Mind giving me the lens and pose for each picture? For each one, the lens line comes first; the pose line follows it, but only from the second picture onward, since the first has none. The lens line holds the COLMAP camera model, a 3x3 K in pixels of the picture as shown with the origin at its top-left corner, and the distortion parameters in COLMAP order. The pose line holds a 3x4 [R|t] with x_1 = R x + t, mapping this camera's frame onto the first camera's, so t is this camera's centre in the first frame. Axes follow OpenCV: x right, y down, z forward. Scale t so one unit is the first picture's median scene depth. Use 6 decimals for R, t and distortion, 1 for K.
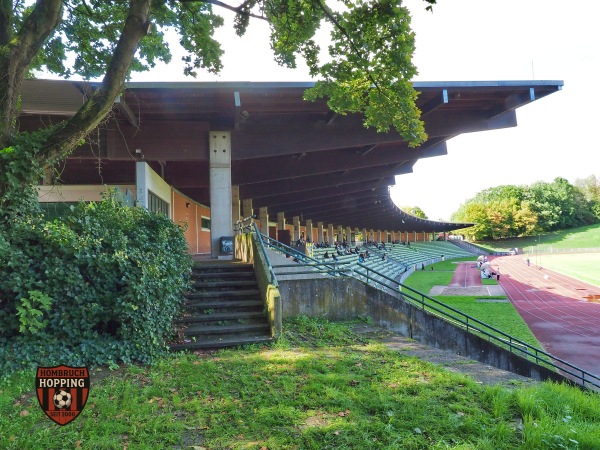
lens RADIAL K [[466.0, 0, 300.0], [0, 466.0, 225.0], [0, 0, 1]] dist [-0.032132, -0.003092]
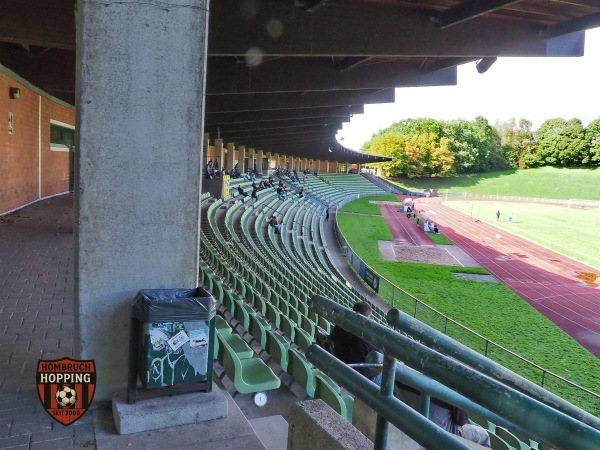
lens RADIAL K [[480.5, 0, 300.0], [0, 480.5, 225.0], [0, 0, 1]] dist [-0.029086, -0.001034]
pose [[0.962654, 0.057263, 0.264609, -0.028185], [-0.102421, 0.981765, 0.160149, -0.005975], [-0.250613, -0.181270, 0.950965, 0.144000]]
